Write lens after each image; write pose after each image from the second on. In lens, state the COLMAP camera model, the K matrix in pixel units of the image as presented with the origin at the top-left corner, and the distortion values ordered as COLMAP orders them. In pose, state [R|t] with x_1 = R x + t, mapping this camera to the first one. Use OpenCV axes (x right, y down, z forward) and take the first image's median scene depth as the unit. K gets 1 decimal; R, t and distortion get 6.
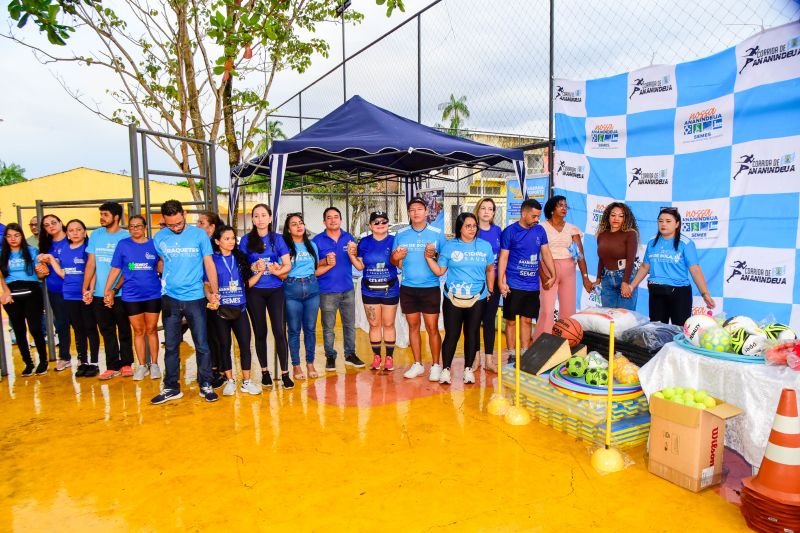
lens RADIAL K [[546.5, 0, 401.2], [0, 546.5, 267.4], [0, 0, 1]] dist [0.015675, 0.008293]
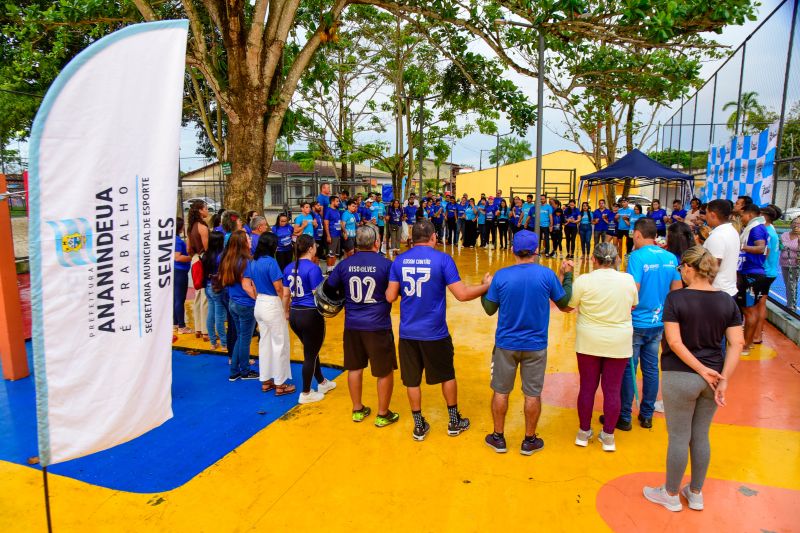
lens RADIAL K [[546.5, 0, 399.9], [0, 546.5, 268.6], [0, 0, 1]] dist [0.015675, 0.008293]
pose [[0.662795, 0.131080, -0.737238, 4.877306], [-0.082616, 0.991349, 0.101987, 0.148717], [0.744229, -0.006689, 0.667891, -5.909571]]
